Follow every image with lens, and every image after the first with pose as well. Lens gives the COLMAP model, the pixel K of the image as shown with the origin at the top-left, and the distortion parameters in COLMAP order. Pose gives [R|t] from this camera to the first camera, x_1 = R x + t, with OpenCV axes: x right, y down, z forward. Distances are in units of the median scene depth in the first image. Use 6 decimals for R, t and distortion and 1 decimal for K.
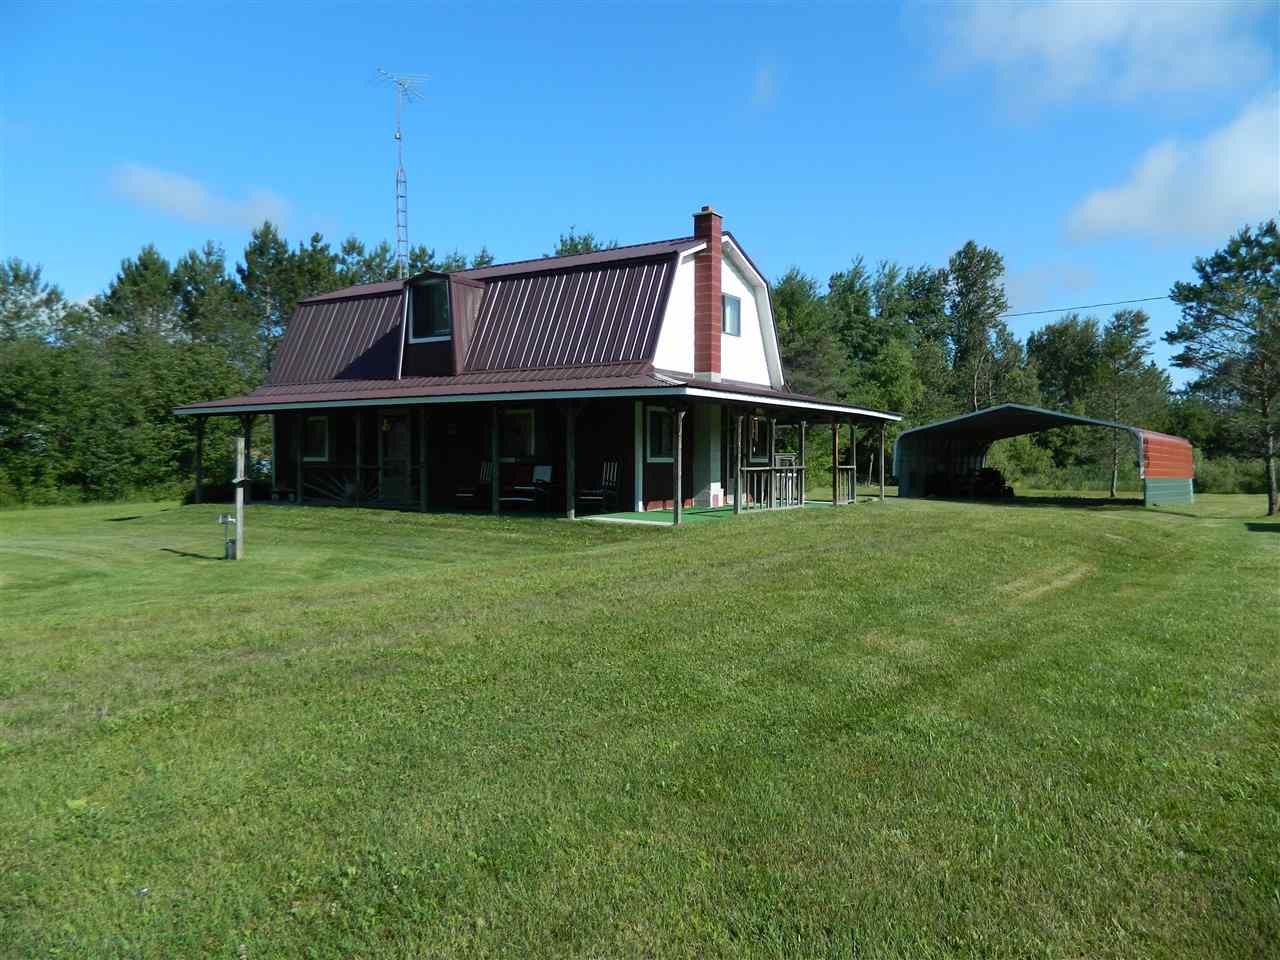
lens RADIAL K [[954.3, 0, 640.0], [0, 954.3, 480.0], [0, 0, 1]] dist [0.006704, 0.004185]
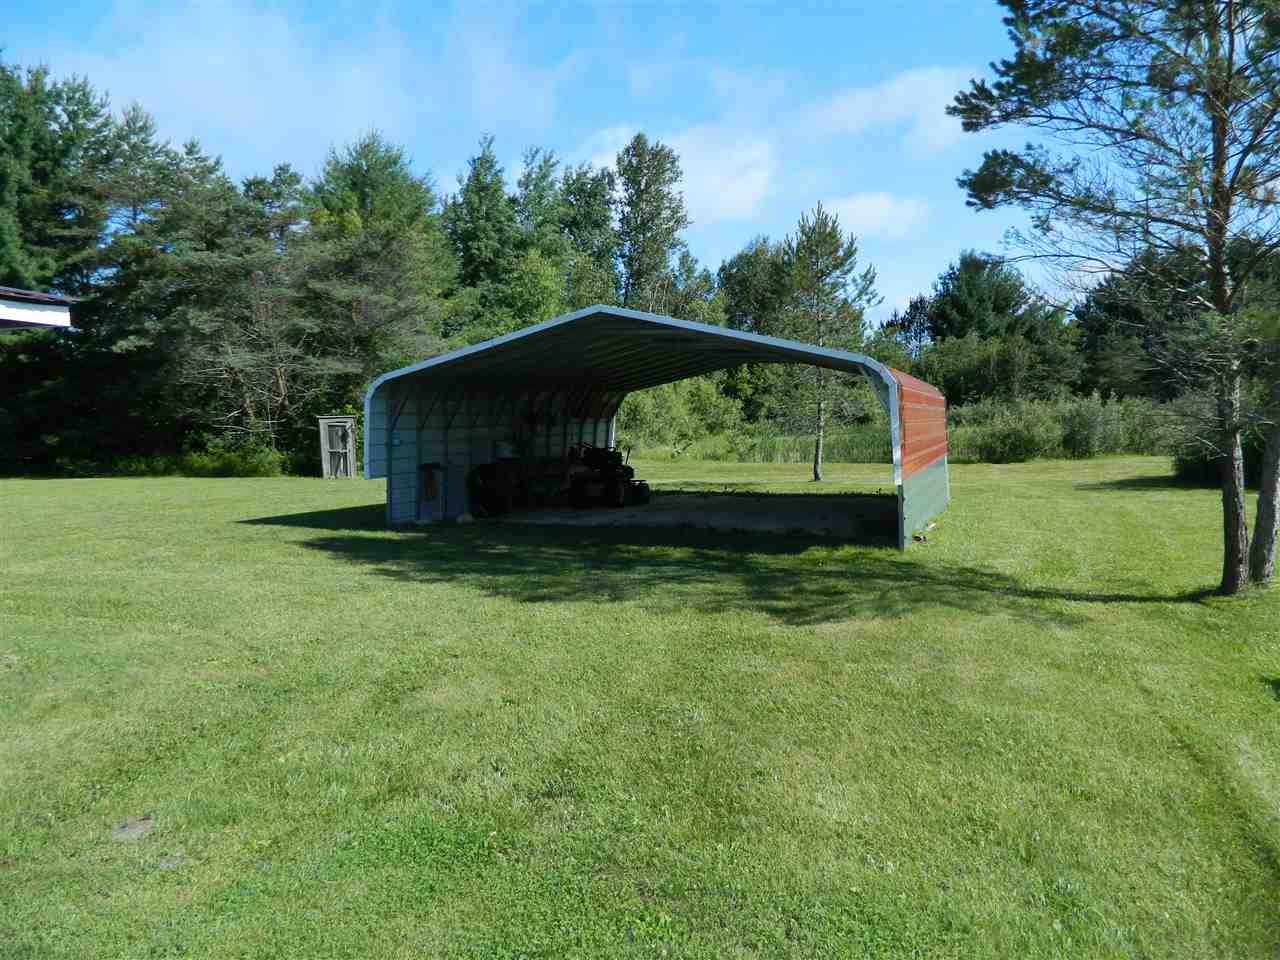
lens RADIAL K [[954.3, 0, 640.0], [0, 954.3, 480.0], [0, 0, 1]] dist [0.006704, 0.004185]
pose [[0.957944, -0.040492, 0.284083, 0.111160], [0.025534, 0.998095, 0.056163, -0.010988], [-0.285816, -0.046547, 0.957153, 0.236236]]
